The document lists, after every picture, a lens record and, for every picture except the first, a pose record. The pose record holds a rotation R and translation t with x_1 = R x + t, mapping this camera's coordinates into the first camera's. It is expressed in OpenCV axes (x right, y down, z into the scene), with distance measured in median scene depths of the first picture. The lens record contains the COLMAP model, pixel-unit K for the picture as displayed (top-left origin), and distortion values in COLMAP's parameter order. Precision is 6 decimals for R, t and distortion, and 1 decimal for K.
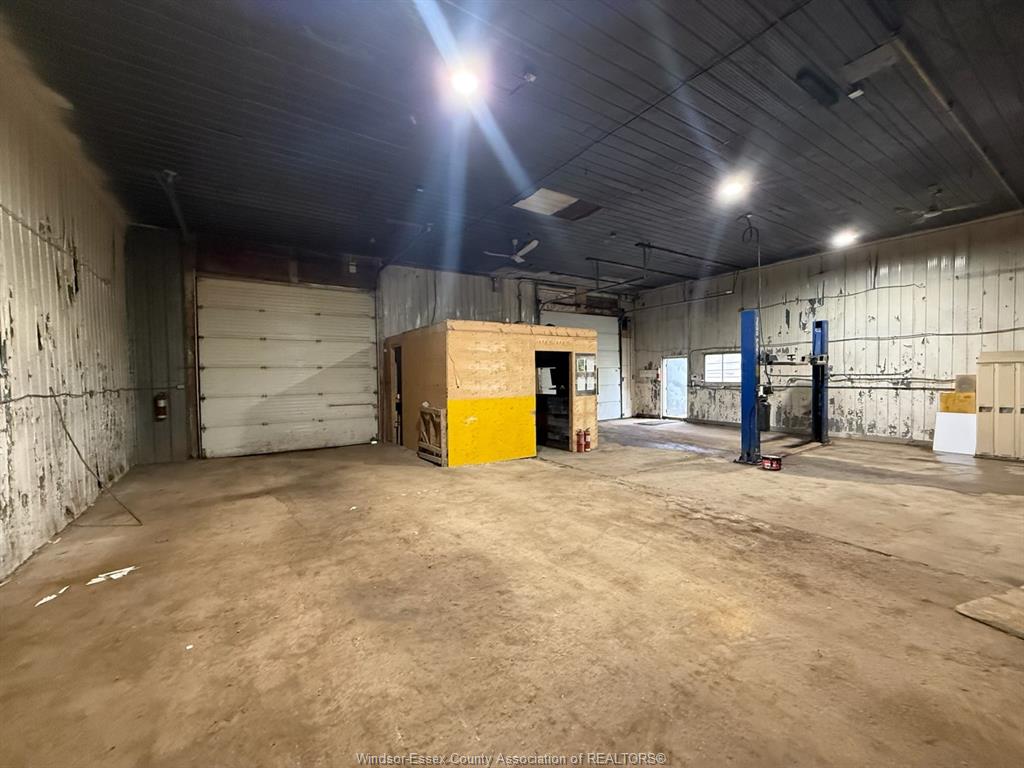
lens RADIAL K [[408.5, 0, 509.6], [0, 408.5, 384.7], [0, 0, 1]] dist [-0.000614, 0.000314]
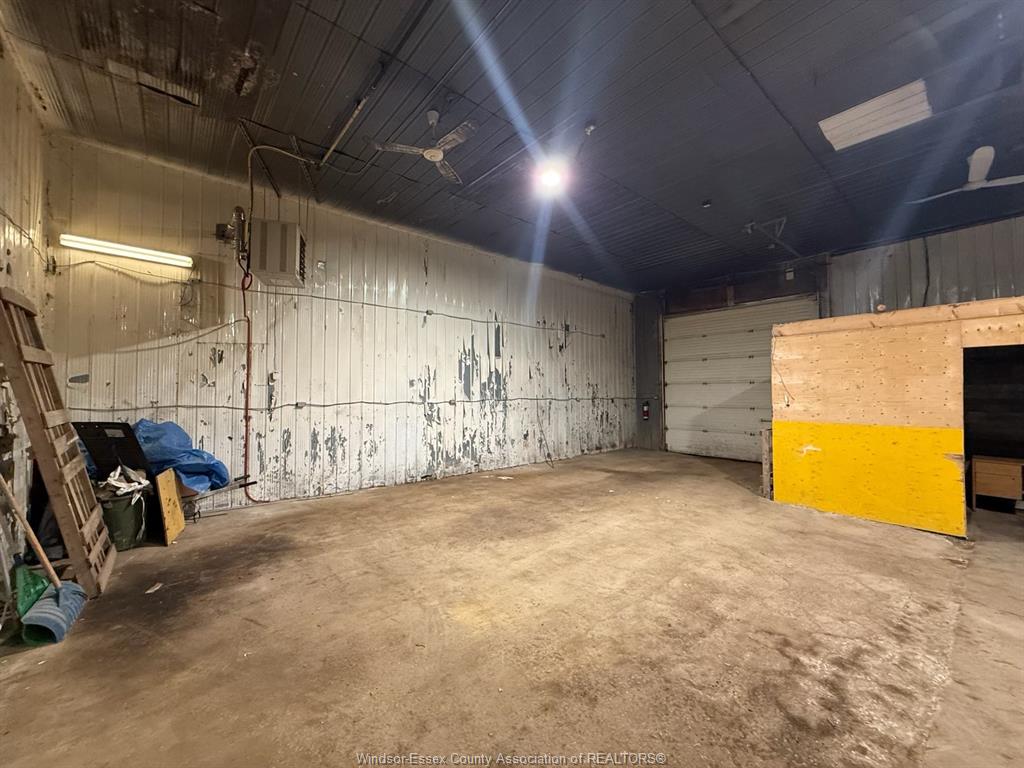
lens RADIAL K [[408.5, 0, 509.9], [0, 408.5, 384.9], [0, 0, 1]] dist [-0.000614, 0.000314]
pose [[0.115025, -0.008426, -0.993327, 0.832147], [-0.025137, 0.999619, -0.011390, -0.015757], [0.993045, 0.026280, 0.114769, 0.483902]]
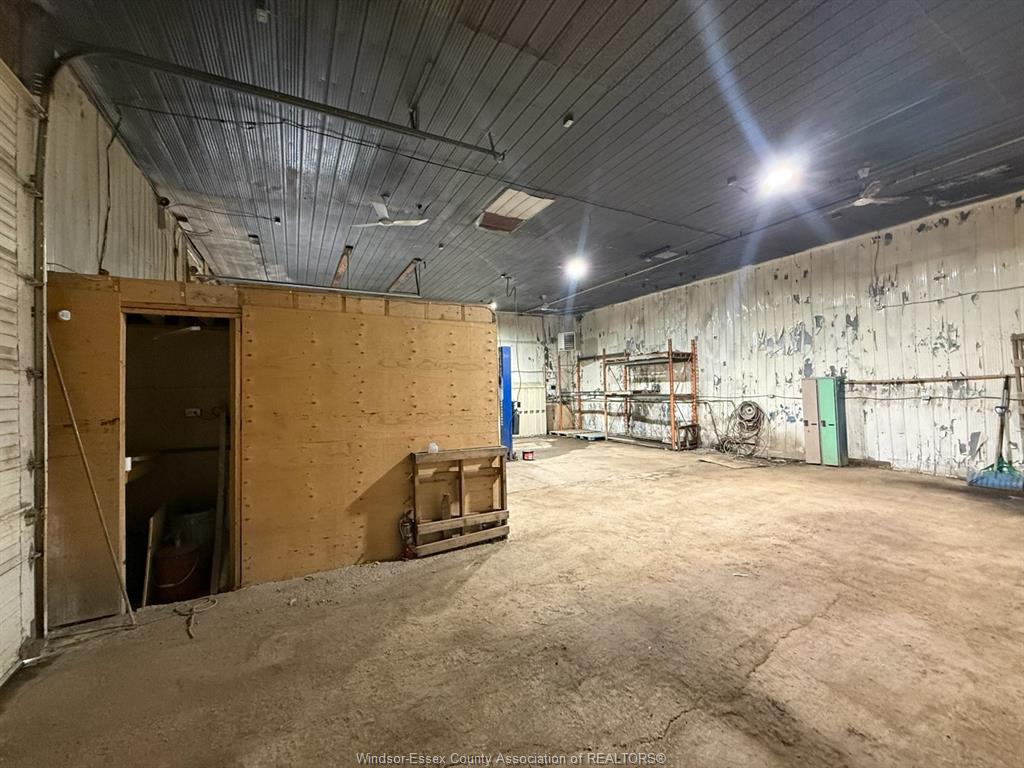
lens RADIAL K [[408.5, 0, 511.1], [0, 408.5, 383.2], [0, 0, 1]] dist [-0.000614, 0.000314]
pose [[0.087786, 0.029690, 0.995697, -1.053209], [0.046345, 0.998352, -0.033855, -0.019524], [-0.995061, 0.049118, 0.086265, 1.229666]]
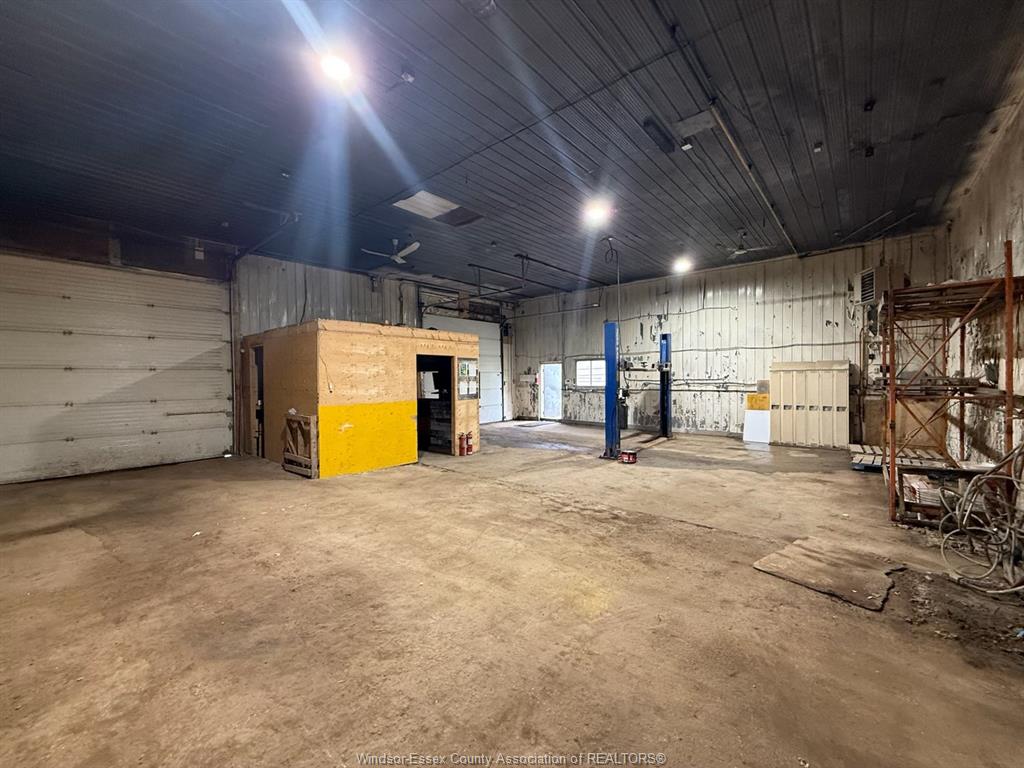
lens RADIAL K [[408.5, 0, 509.7], [0, 408.5, 384.5], [0, 0, 1]] dist [-0.000614, 0.000314]
pose [[0.961199, -0.000361, 0.275857, 0.010526], [0.003243, 0.999945, -0.009990, -0.000245], [-0.275838, 0.010497, 0.961147, -0.006211]]
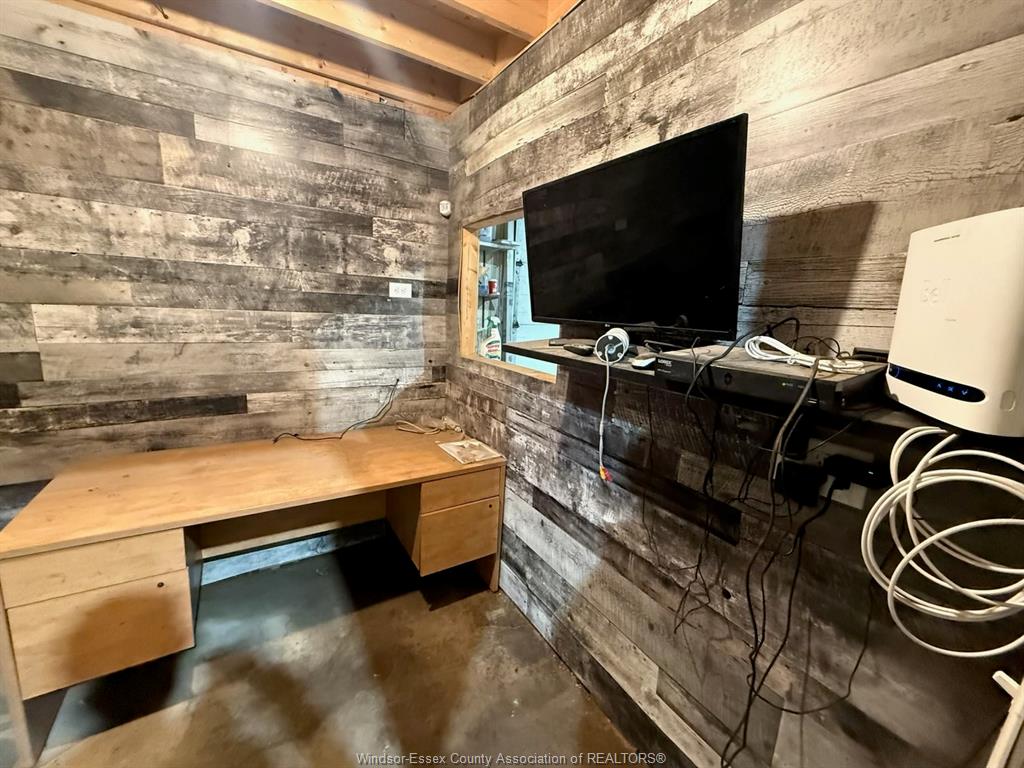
lens RADIAL K [[408.5, 0, 509.3], [0, 408.5, 384.6], [0, 0, 1]] dist [-0.000614, 0.000314]
pose [[0.997869, 0.065033, -0.005305, 0.183538], [-0.063201, 0.983558, 0.169174, -0.000837], [0.016220, -0.168479, 0.985572, 1.607916]]
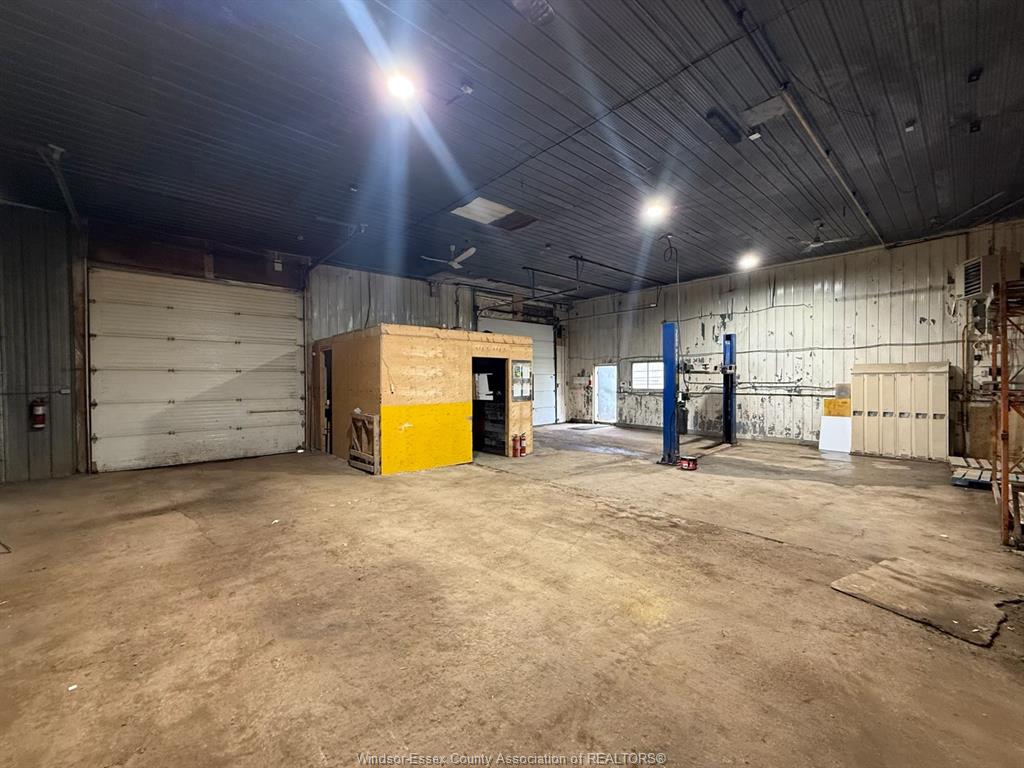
lens RADIAL K [[408.5, 0, 509.7], [0, 408.5, 384.3], [0, 0, 1]] dist [-0.000614, 0.000314]
pose [[0.988620, 0.006337, 0.150300, 0.005314], [-0.004088, 0.999875, -0.015269, -0.000621], [-0.150378, 0.014481, 0.988522, -0.010318]]
